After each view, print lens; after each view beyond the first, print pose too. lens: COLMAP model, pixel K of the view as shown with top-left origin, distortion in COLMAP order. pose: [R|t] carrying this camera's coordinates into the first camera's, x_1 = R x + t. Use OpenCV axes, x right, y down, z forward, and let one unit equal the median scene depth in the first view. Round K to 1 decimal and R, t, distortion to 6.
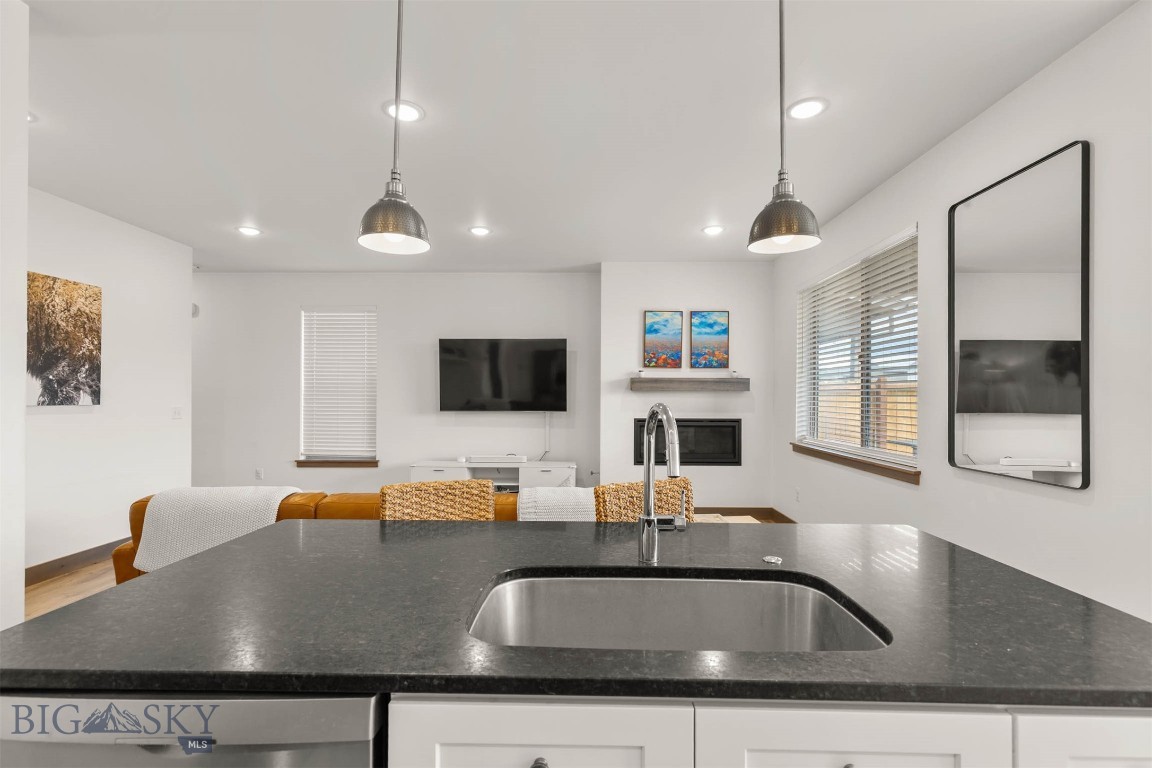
lens RADIAL K [[519.8, 0, 579.3], [0, 519.8, 392.0], [0, 0, 1]] dist [0.005989, 0.000414]
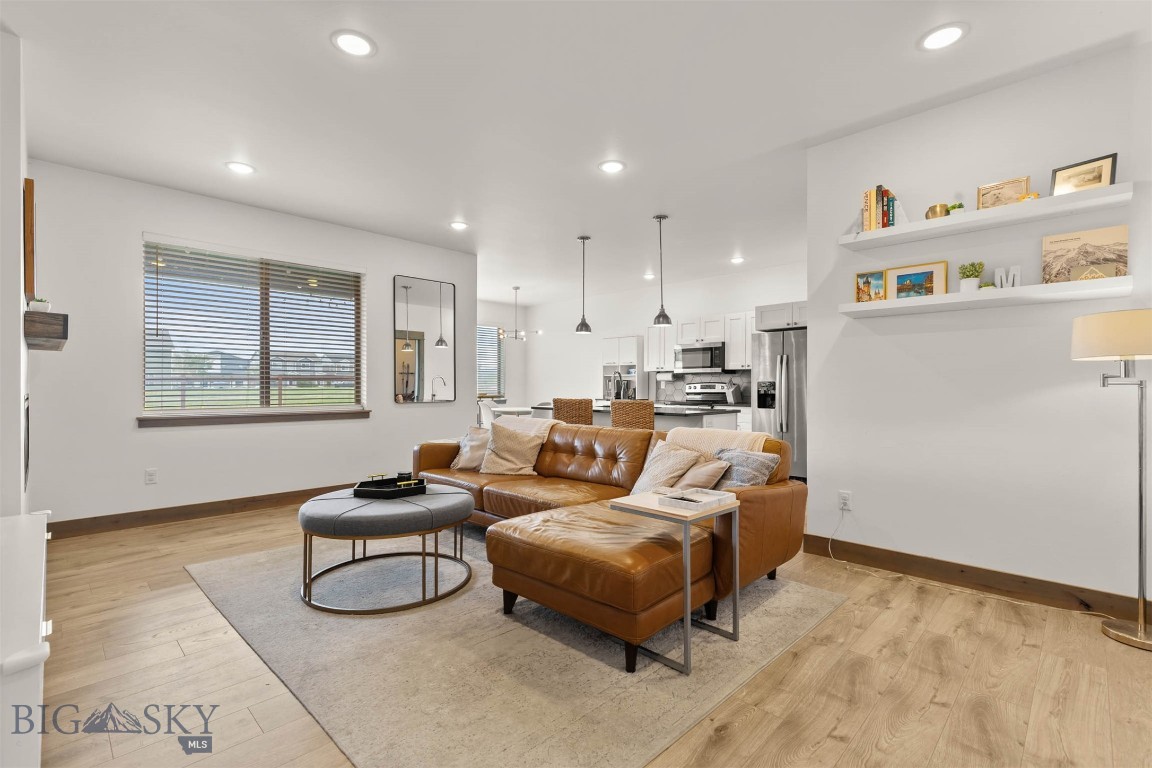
lens RADIAL K [[519.8, 0, 573.4], [0, 519.8, 381.7], [0, 0, 1]] dist [0.005989, 0.000414]
pose [[-0.719457, 0.002630, 0.694532, -0.607358], [-0.008002, 0.999895, -0.012075, 0.039376], [-0.694491, -0.014245, -0.719360, 1.003687]]
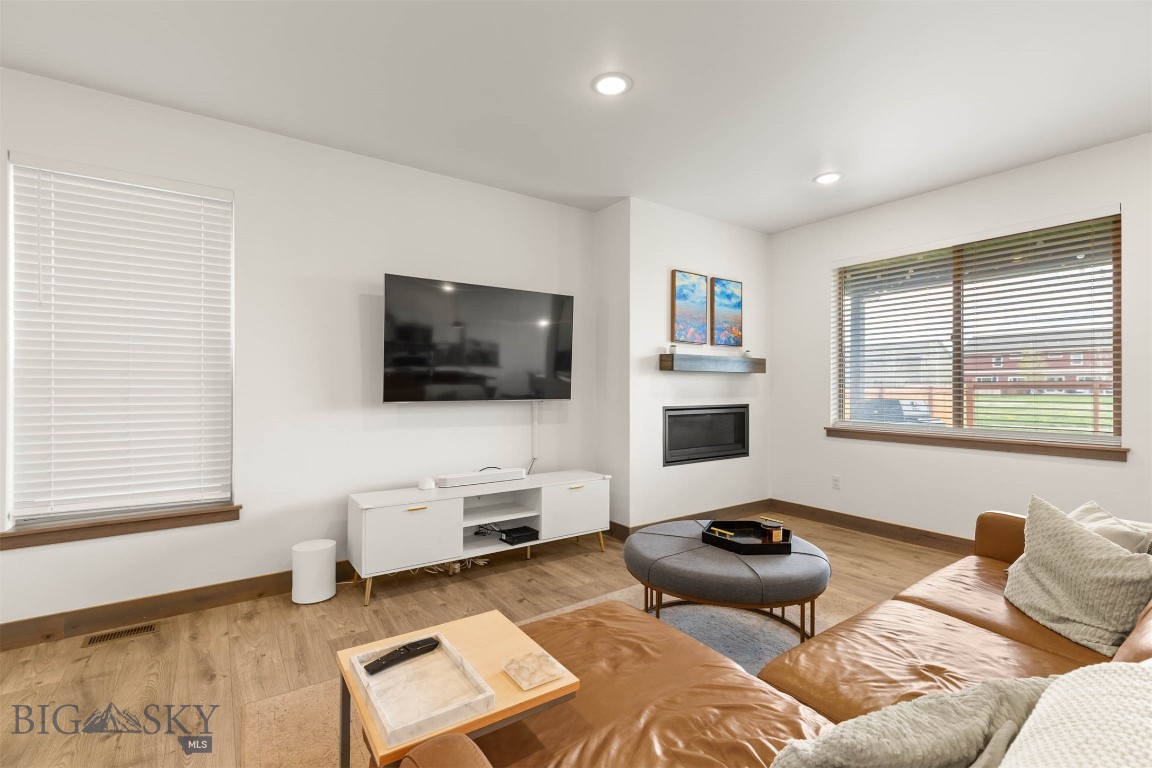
lens RADIAL K [[519.8, 0, 579.8], [0, 519.8, 380.2], [0, 0, 1]] dist [0.005989, 0.000414]
pose [[0.808267, 0.005294, 0.588793, -0.455144], [-0.002135, 0.999979, -0.006060, 0.016579], [-0.588813, 0.003641, 0.808261, 0.448626]]
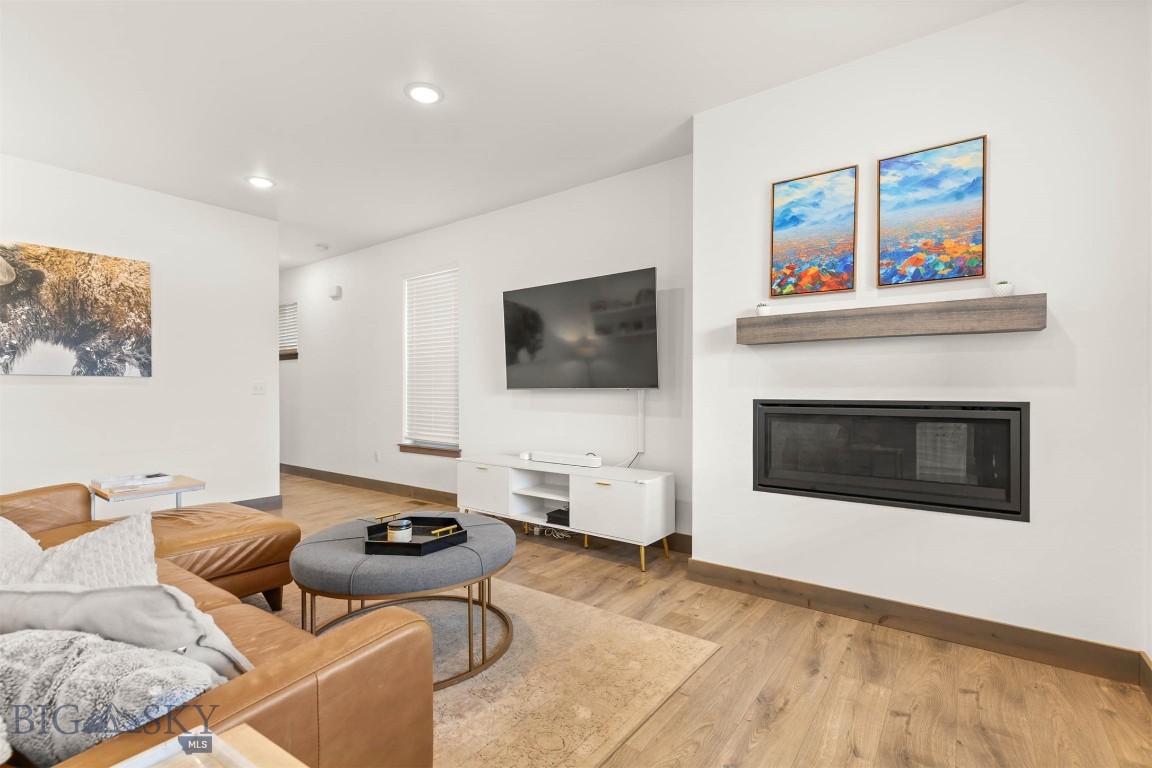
lens RADIAL K [[519.8, 0, 576.4], [0, 519.8, 391.3], [0, 0, 1]] dist [0.005989, 0.000414]
pose [[0.809821, -0.002249, -0.586673, 0.267320], [0.007236, 0.999955, 0.006154, 0.038519], [0.586632, -0.009228, 0.809801, 0.484390]]
